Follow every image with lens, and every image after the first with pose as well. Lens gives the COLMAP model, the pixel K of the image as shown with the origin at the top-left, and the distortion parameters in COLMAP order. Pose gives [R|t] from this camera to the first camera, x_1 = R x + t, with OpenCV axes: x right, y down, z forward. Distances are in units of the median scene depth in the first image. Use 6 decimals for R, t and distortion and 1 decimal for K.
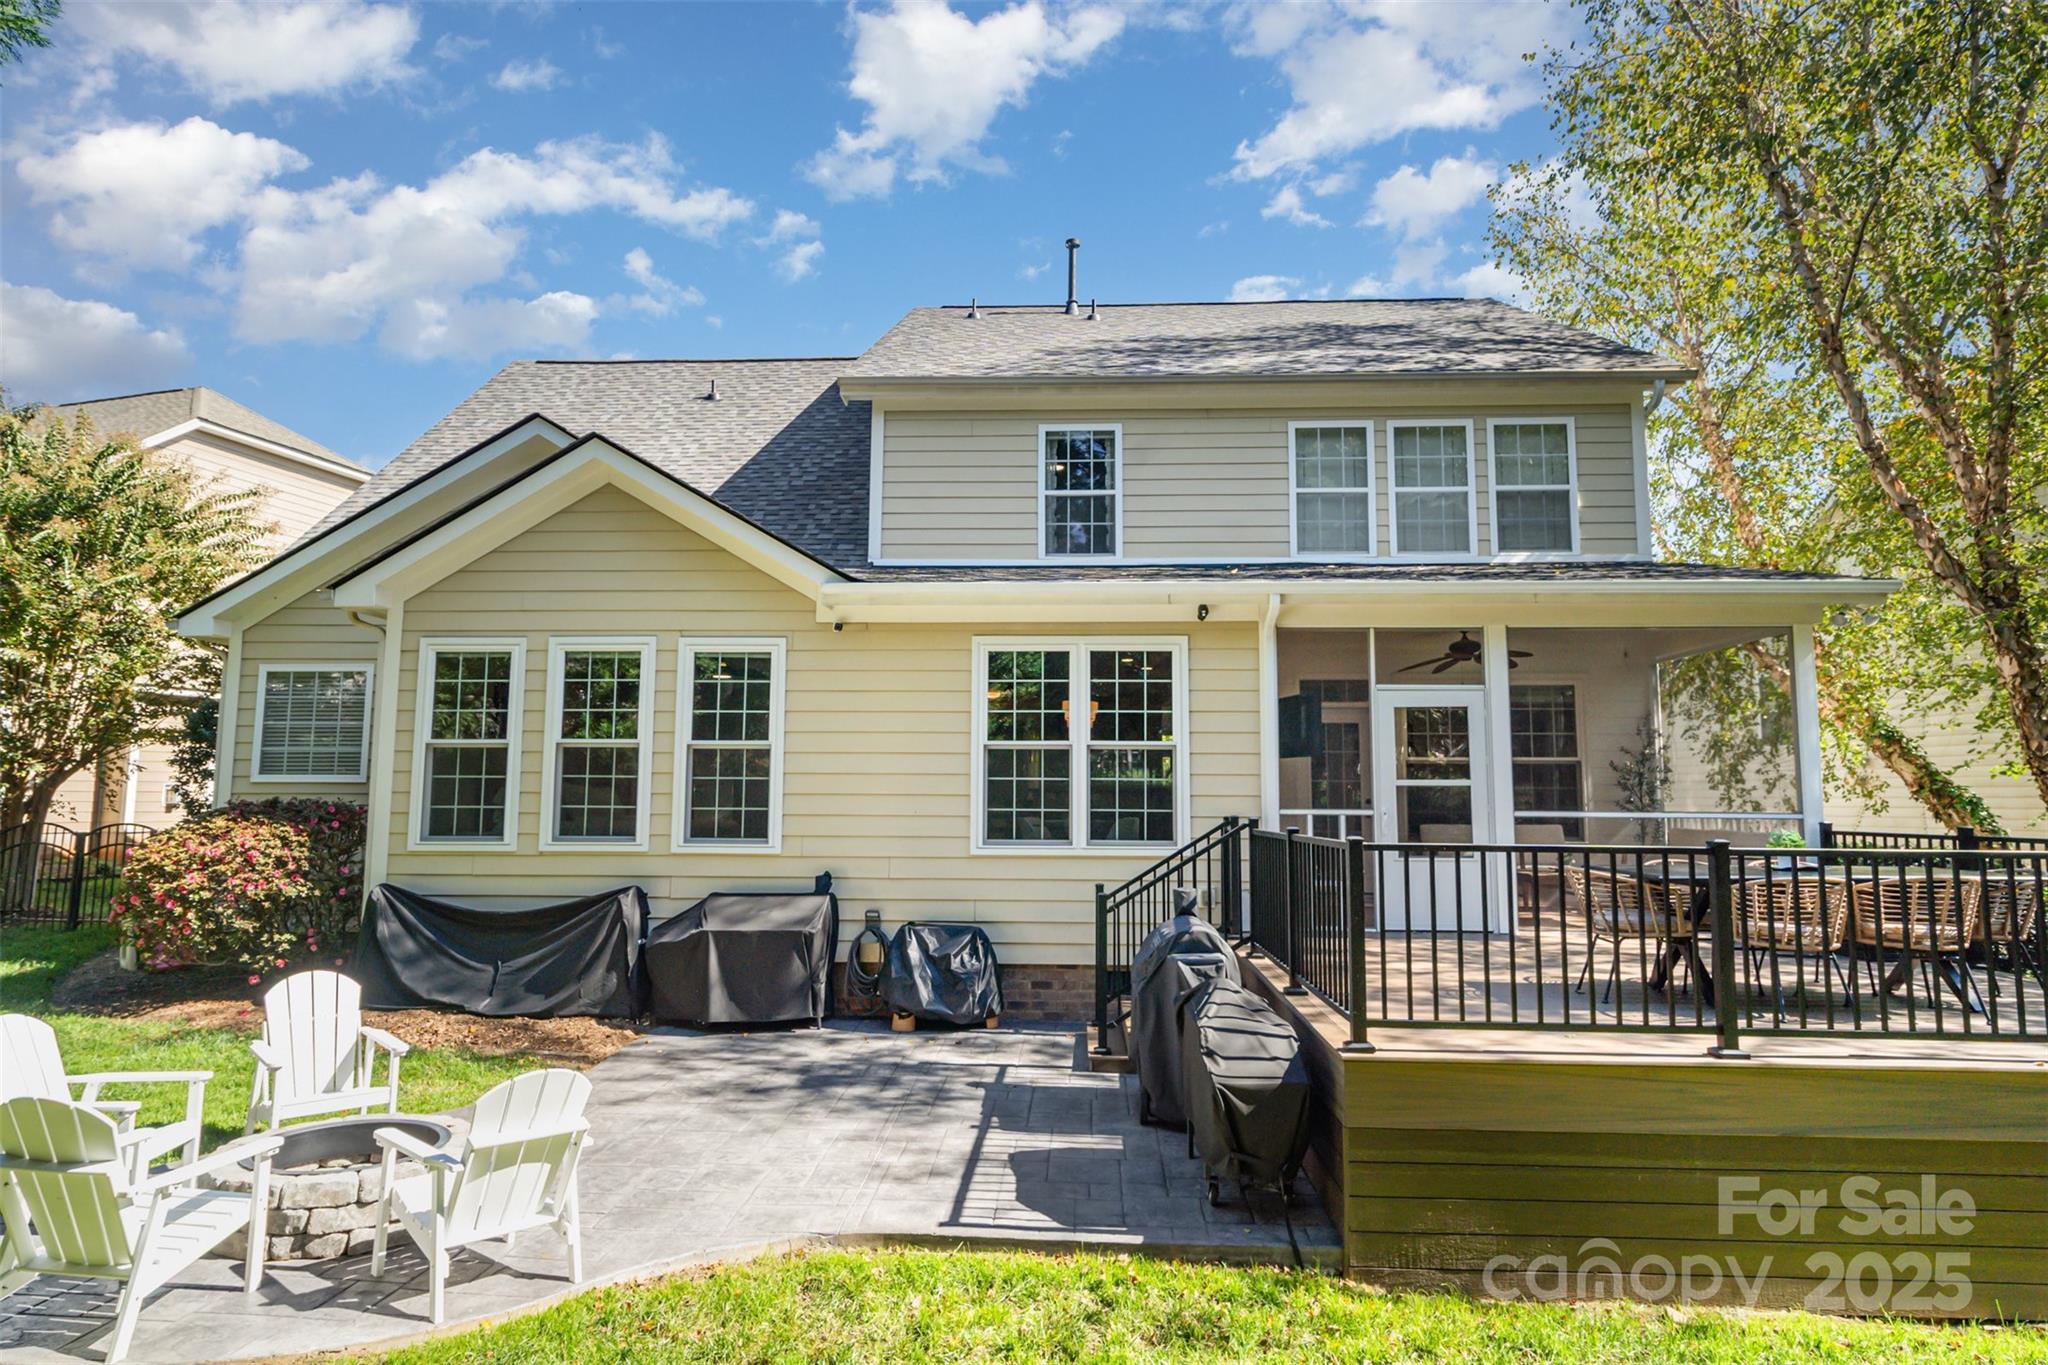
lens RADIAL K [[1177.0, 0, 1024.0], [0, 1177.0, 682.5], [0, 0, 1]] dist [-0.002702, -0.000733]
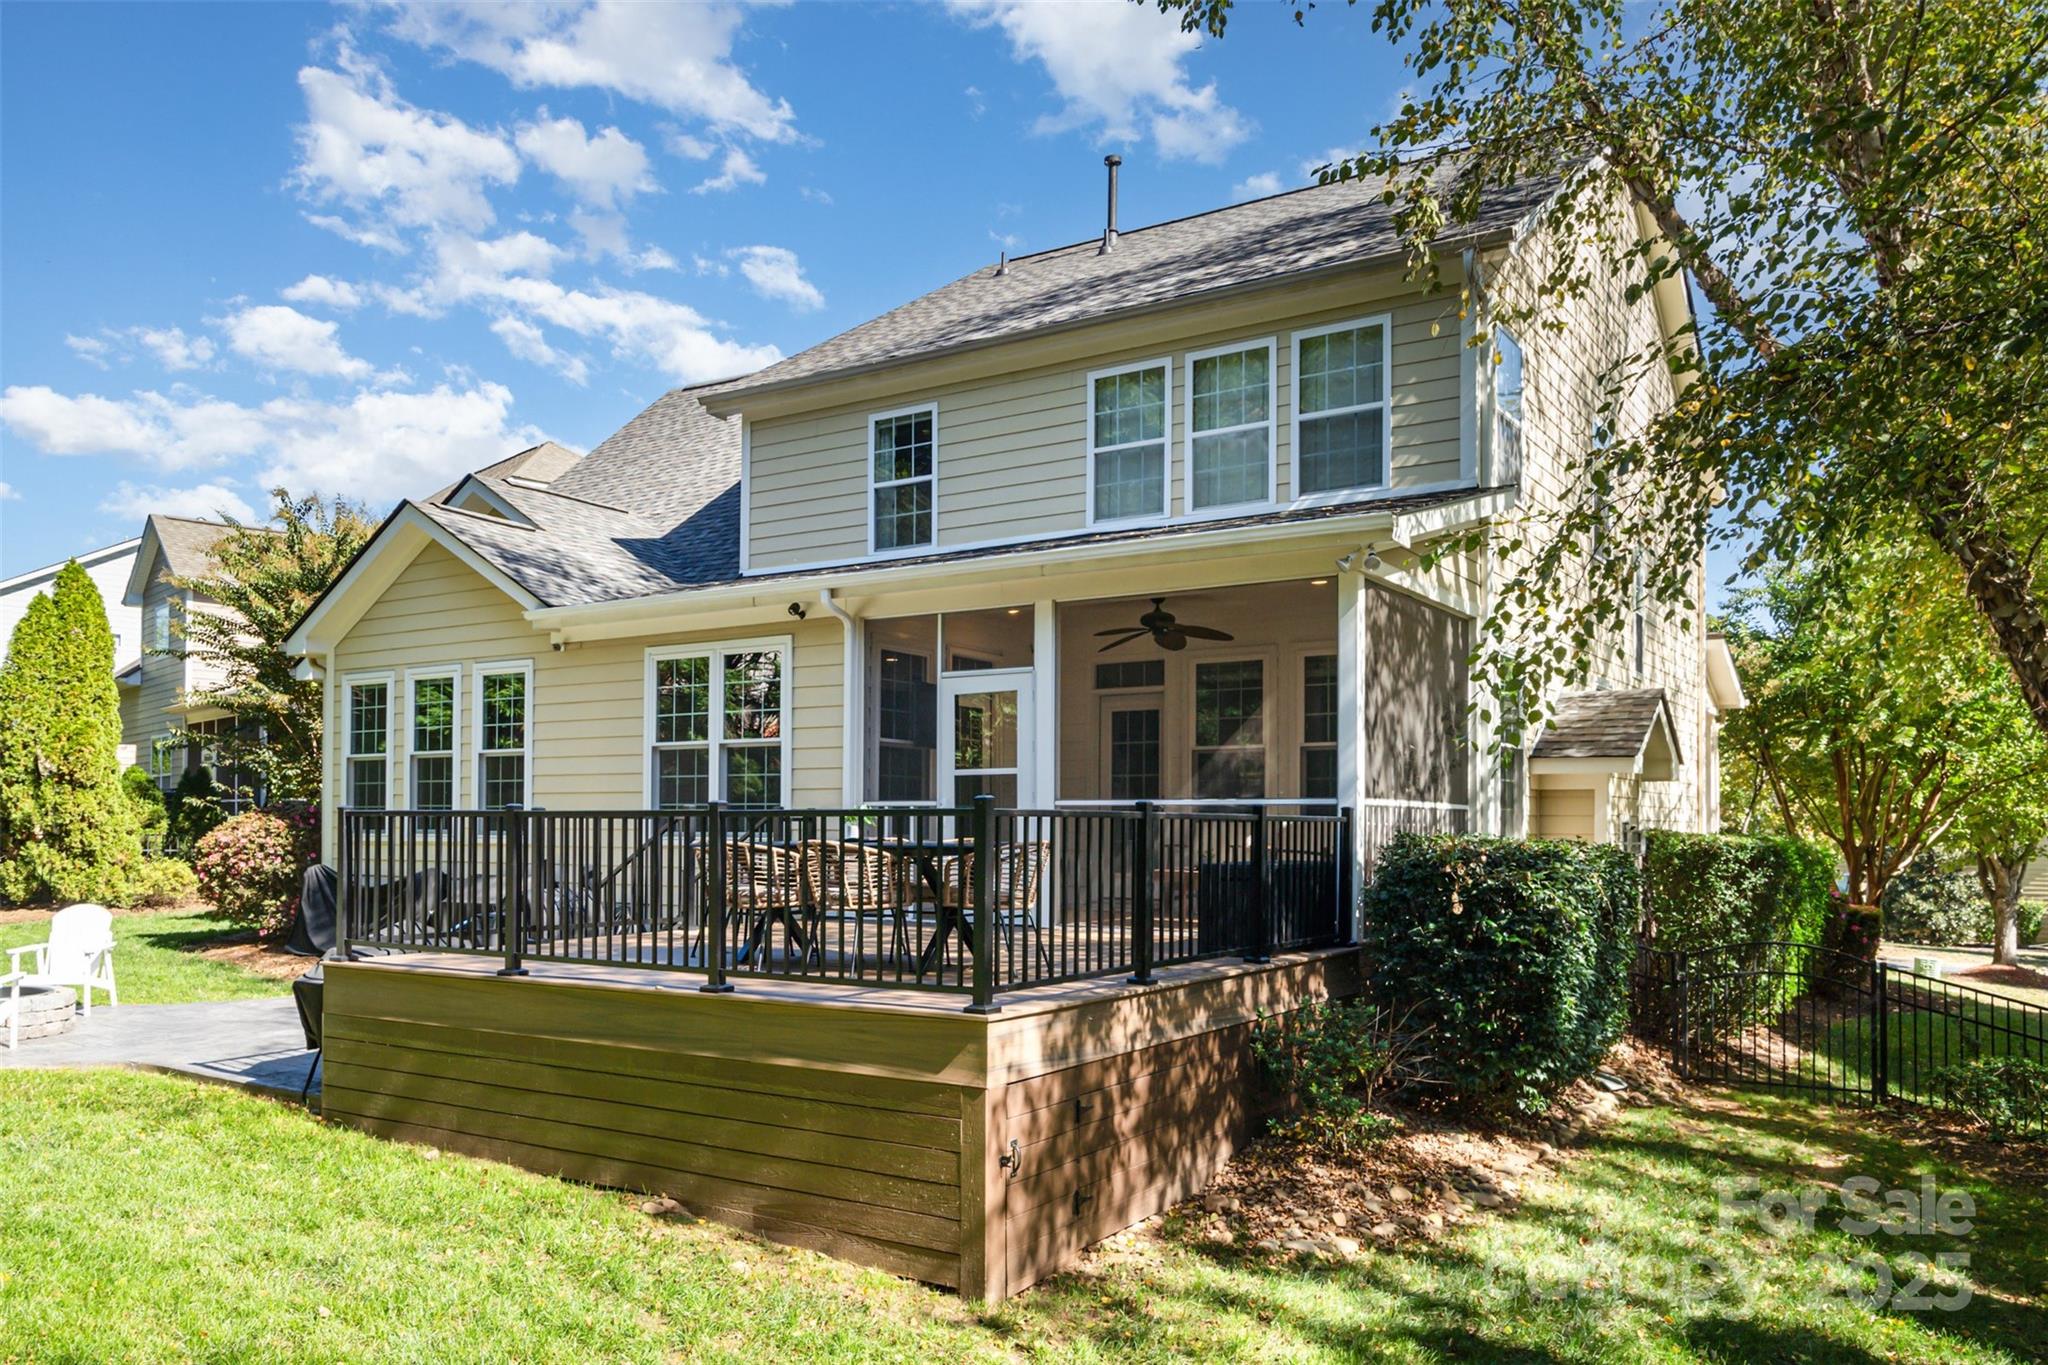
lens RADIAL K [[1484.5, 0, 1025.7], [0, 1484.5, 834.9], [0, 0, 1]] dist [-0.000897, -0.000741]
pose [[0.864868, 0.000051, -0.501999, 0.962024], [0.054056, 0.994176, 0.093231, 0.024683], [0.499080, -0.107769, 0.859829, -0.038556]]
